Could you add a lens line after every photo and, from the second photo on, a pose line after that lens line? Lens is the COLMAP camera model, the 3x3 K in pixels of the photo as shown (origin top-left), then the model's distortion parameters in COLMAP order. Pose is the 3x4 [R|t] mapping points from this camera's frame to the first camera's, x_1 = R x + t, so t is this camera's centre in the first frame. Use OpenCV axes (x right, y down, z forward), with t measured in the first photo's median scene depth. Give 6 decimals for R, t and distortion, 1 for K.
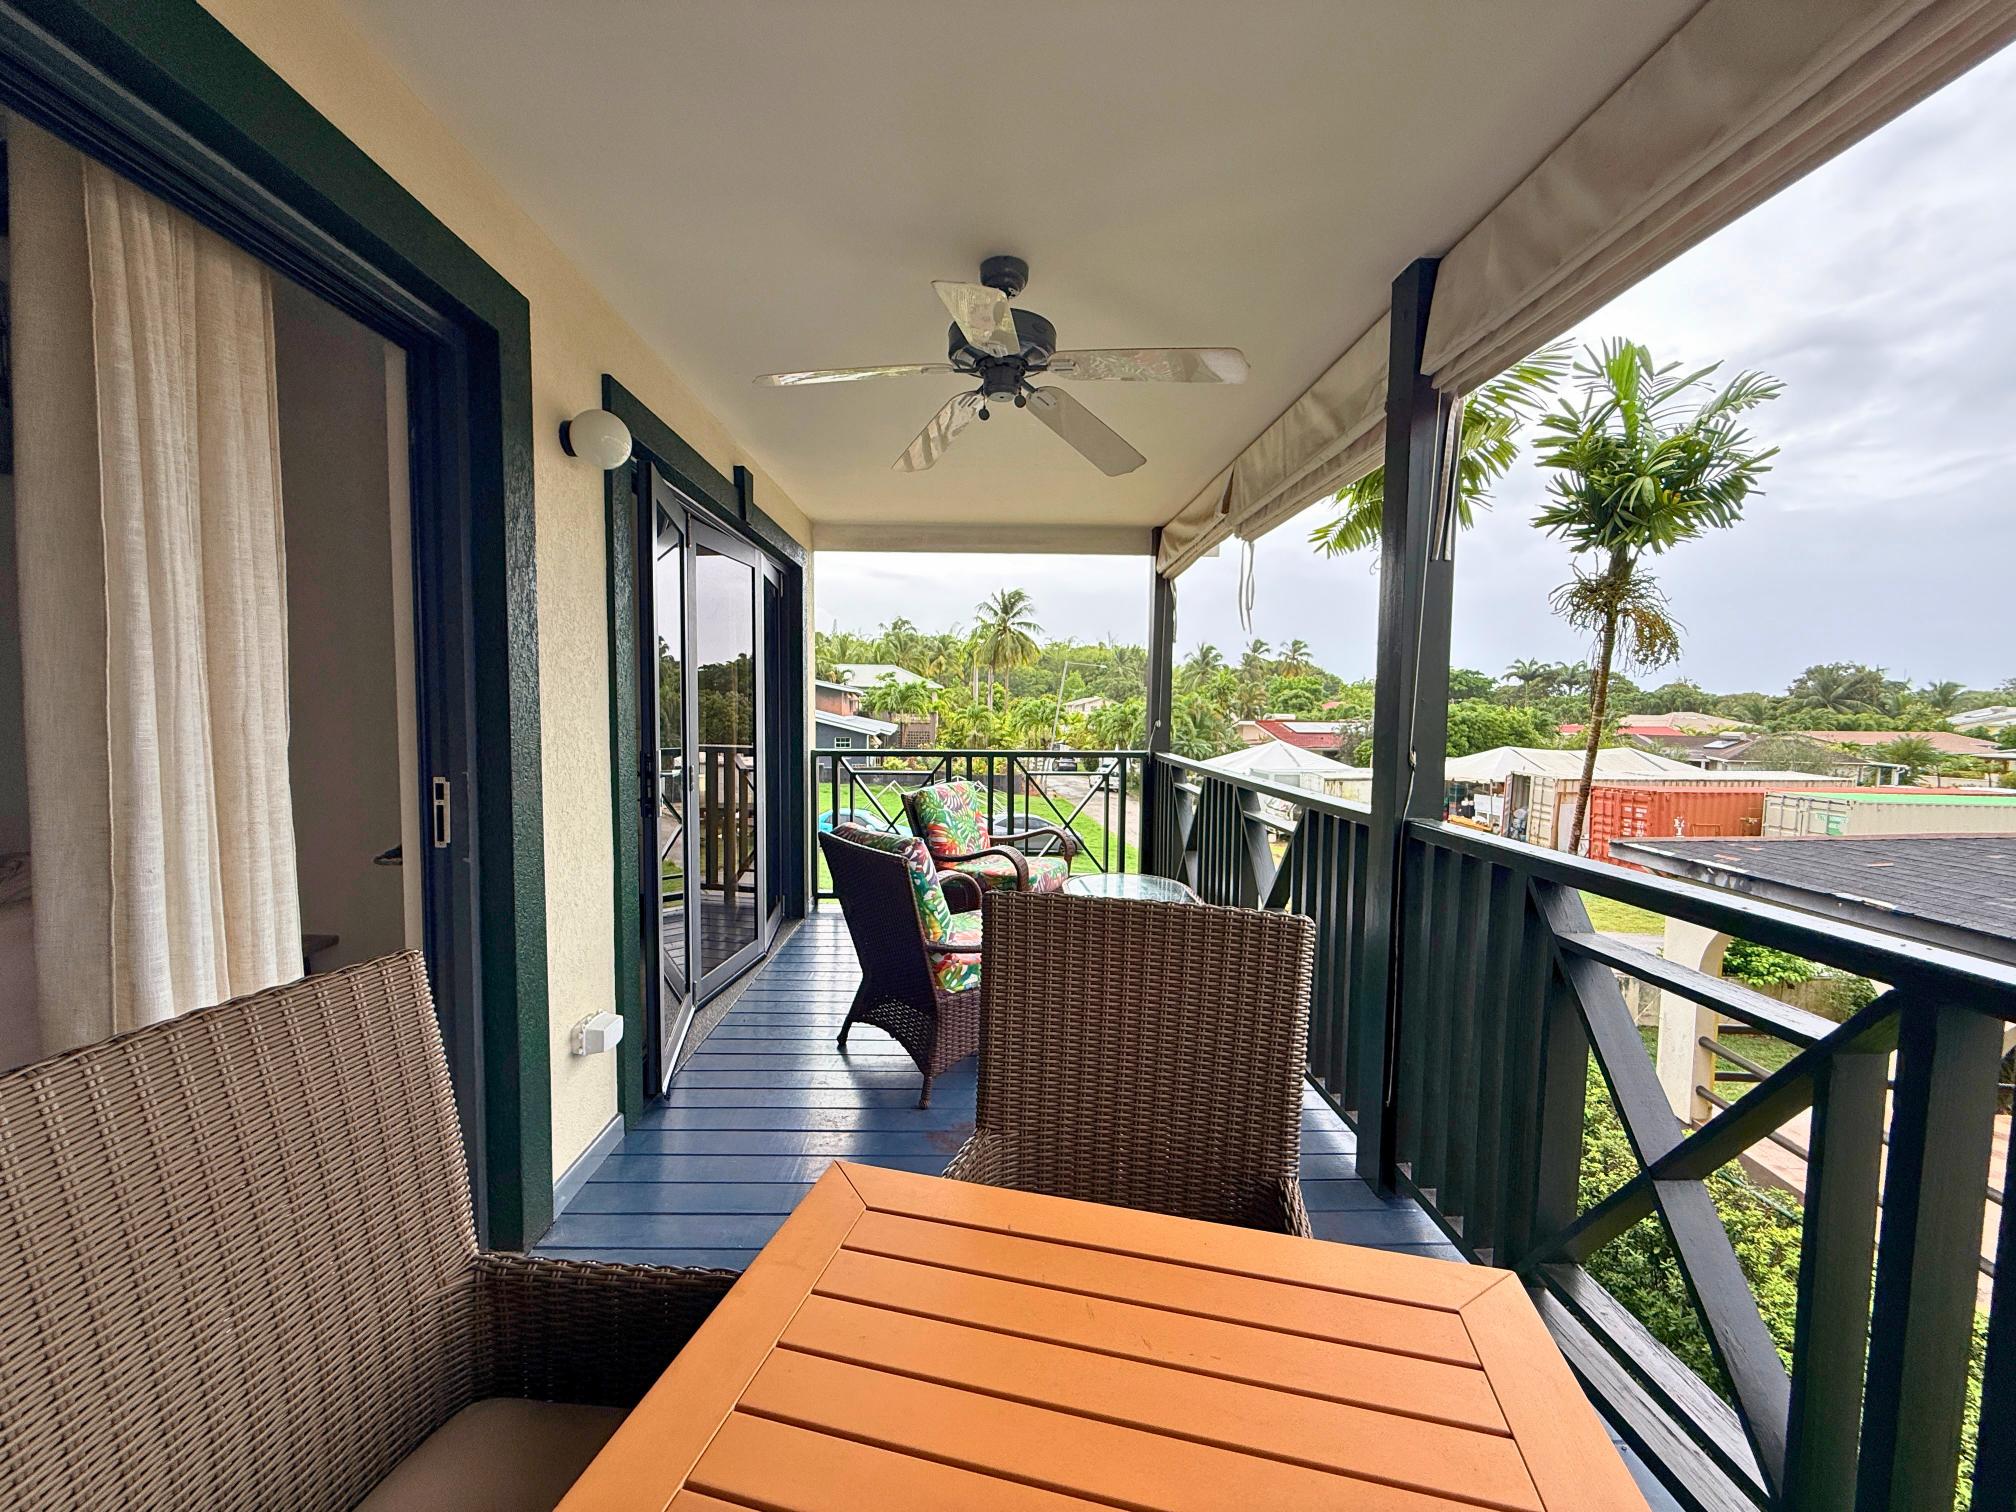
lens RADIAL K [[802.9, 0, 1002.3], [0, 802.9, 756.1], [0, 0, 1]] dist [0.000621, 0.000001]
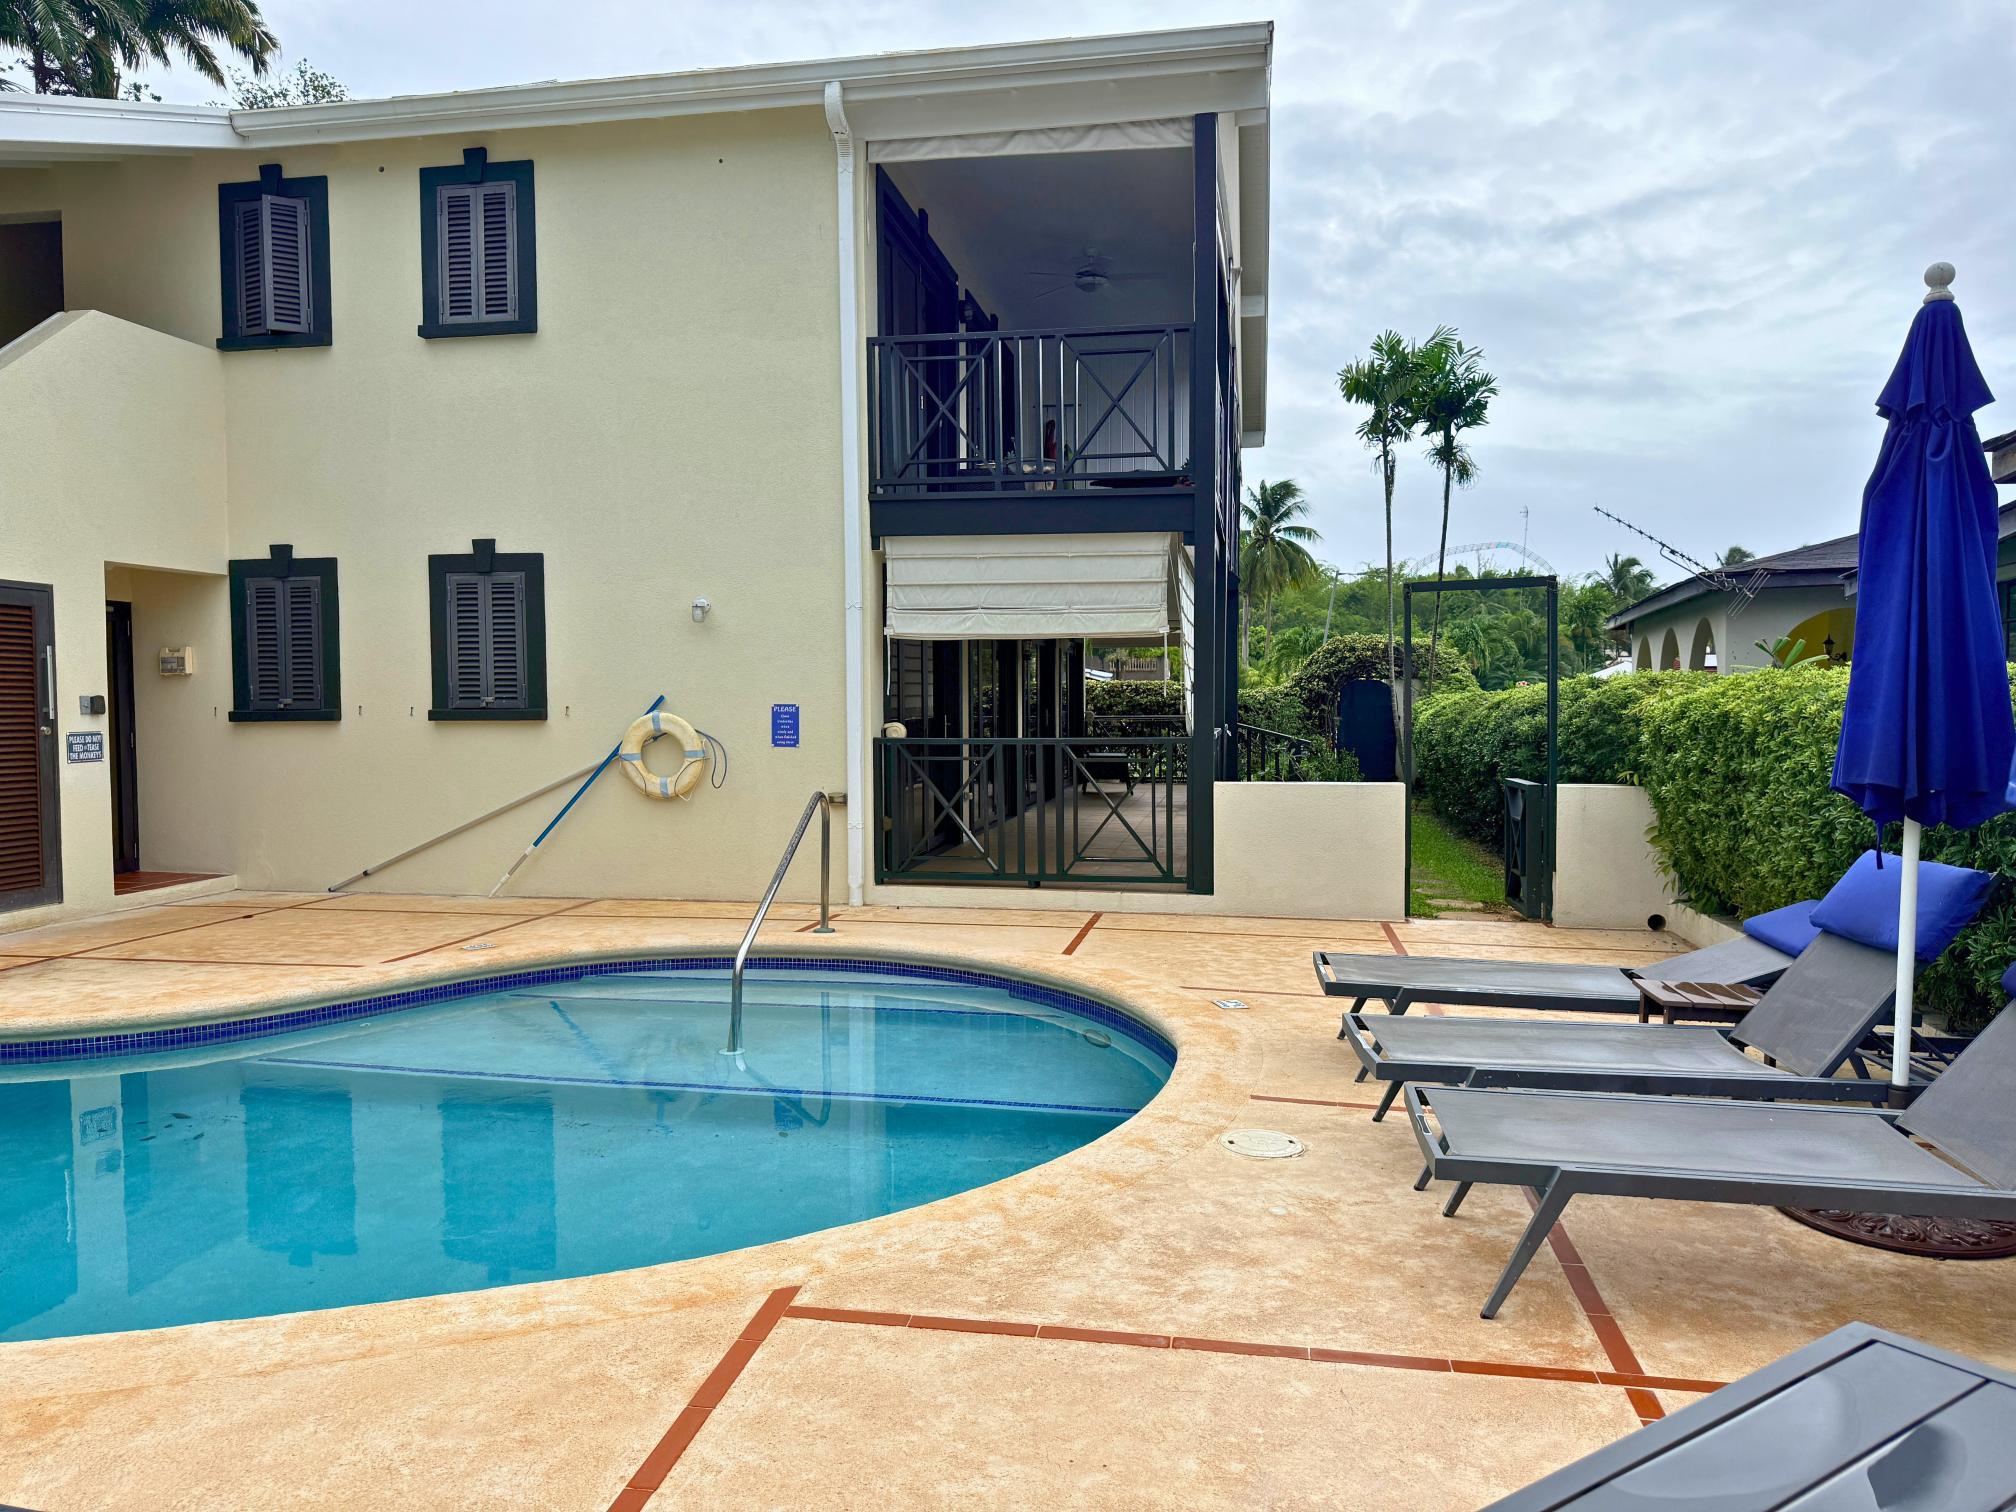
lens RADIAL K [[1408.1, 0, 1008.0], [0, 1408.1, 756.0], [0, 0, 1]] dist [0.120112, -0.182684]
pose [[0.979551, -0.007124, -0.201070, 0.152599], [0.002897, 0.999769, -0.021308, 0.277493], [0.201176, 0.020289, 0.979345, -1.193301]]
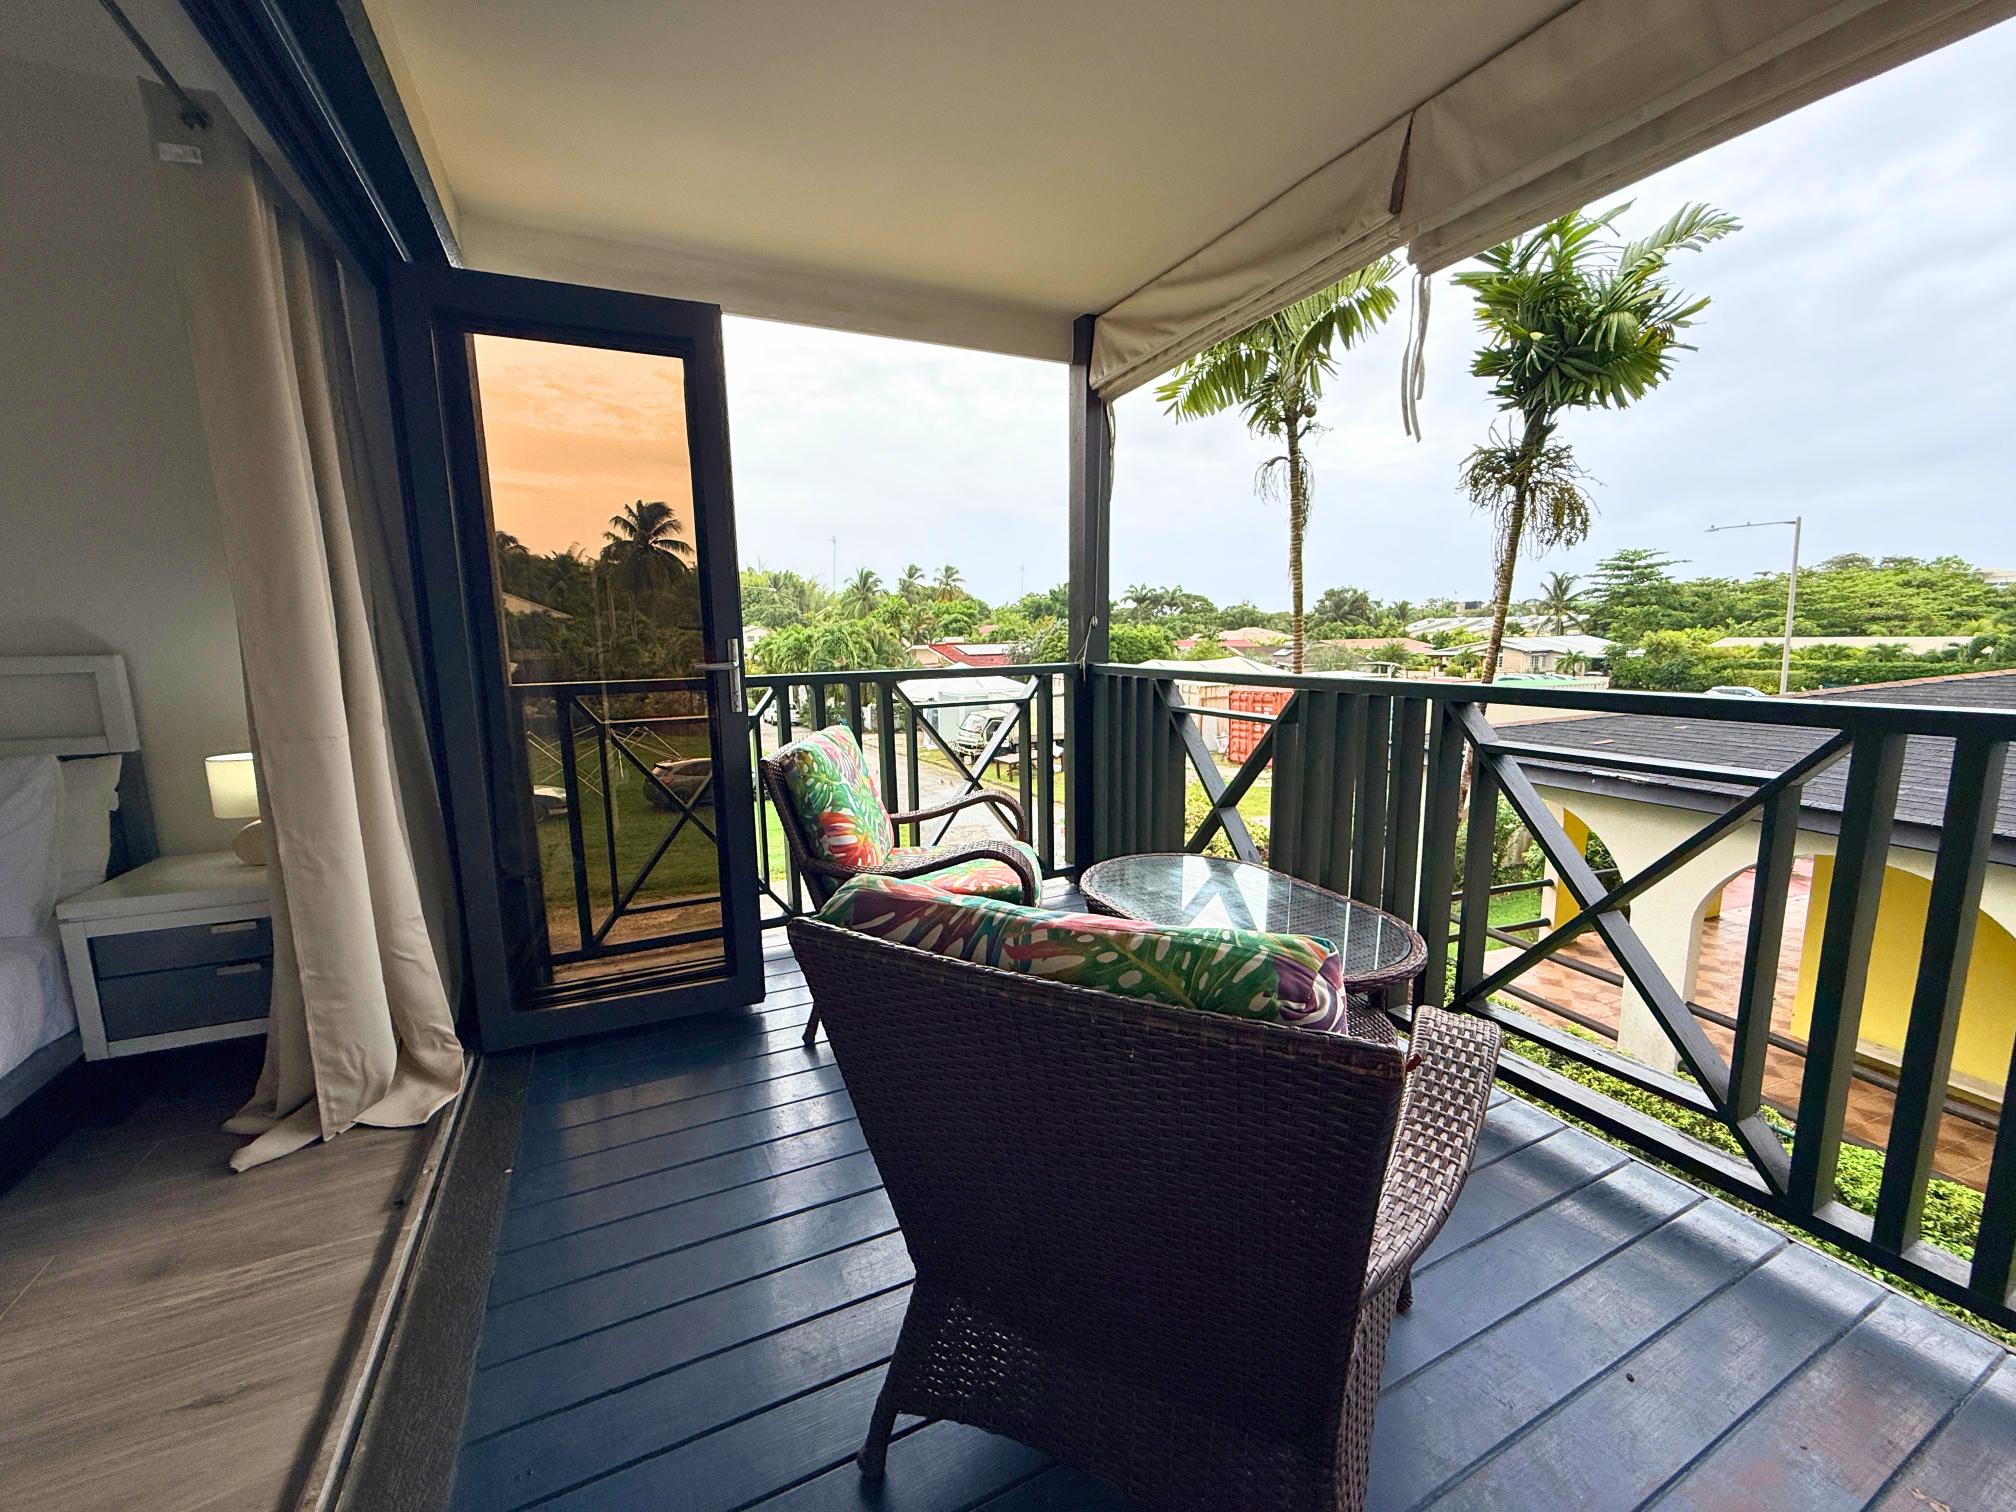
lens RADIAL K [[802.9, 0, 1002.3], [0, 802.9, 756.1], [0, 0, 1]] dist [0.000621, 0.000001]
pose [[0.912020, -0.086666, 0.400885, -0.064702], [0.051083, 0.993812, 0.098635, 0.000960], [-0.406953, -0.069478, 0.910803, 0.164925]]
